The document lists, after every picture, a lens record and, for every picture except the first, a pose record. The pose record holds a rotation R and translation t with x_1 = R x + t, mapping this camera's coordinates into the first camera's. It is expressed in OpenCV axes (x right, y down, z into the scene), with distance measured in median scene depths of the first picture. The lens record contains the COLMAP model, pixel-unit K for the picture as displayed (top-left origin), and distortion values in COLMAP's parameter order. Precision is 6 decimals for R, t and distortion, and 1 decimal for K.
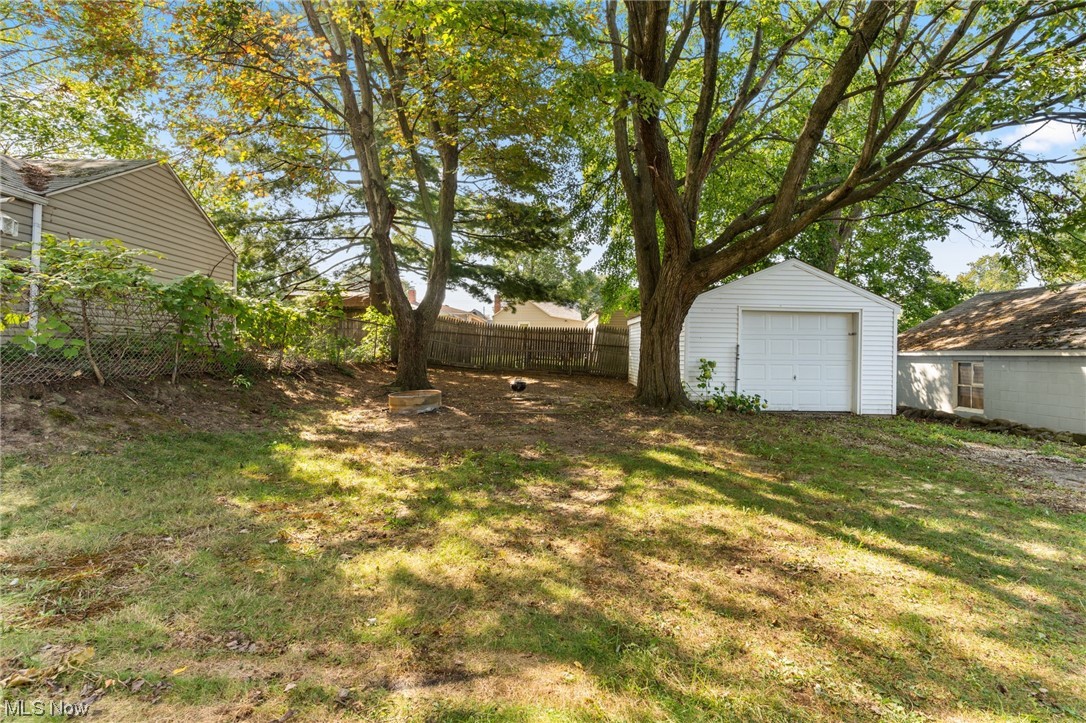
lens RADIAL K [[520.3, 0, 544.6], [0, 520.3, 339.4], [0, 0, 1]] dist [0.002148, -0.000111]
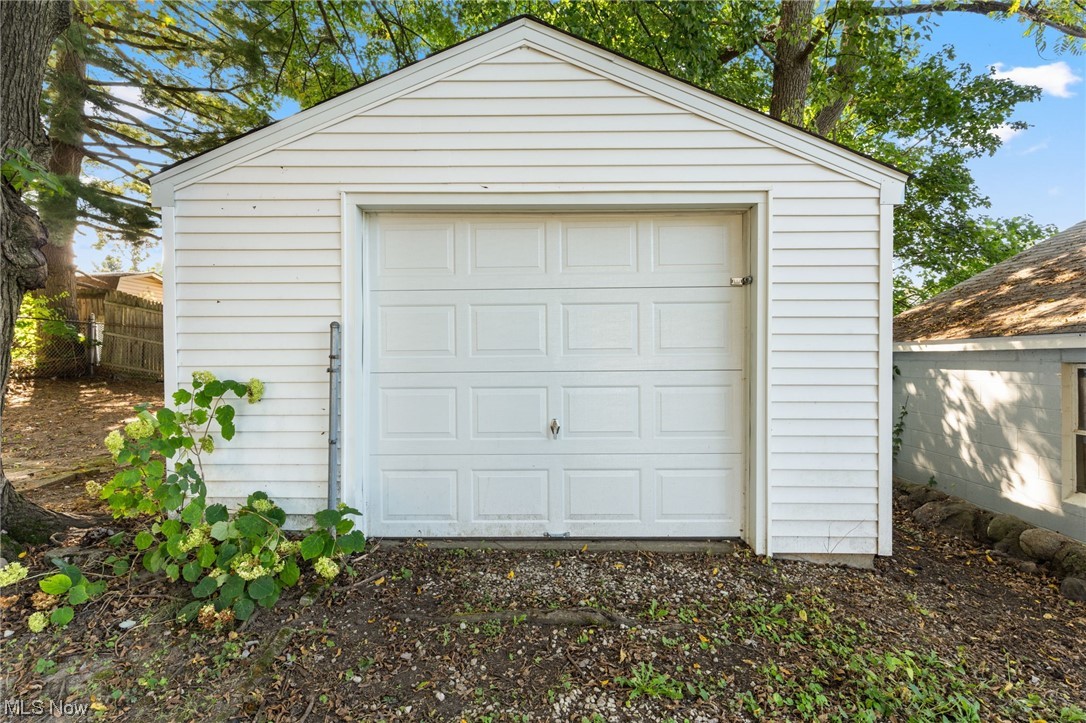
lens RADIAL K [[514.8, 0, 543.0], [0, 514.8, 361.5], [0, 0, 1]] dist [-0.000663, -0.000256]
pose [[0.999200, -0.019074, -0.035149, 0.417812], [0.020187, 0.999297, 0.031576, 0.021105], [0.034522, -0.032261, 0.998883, 0.602896]]
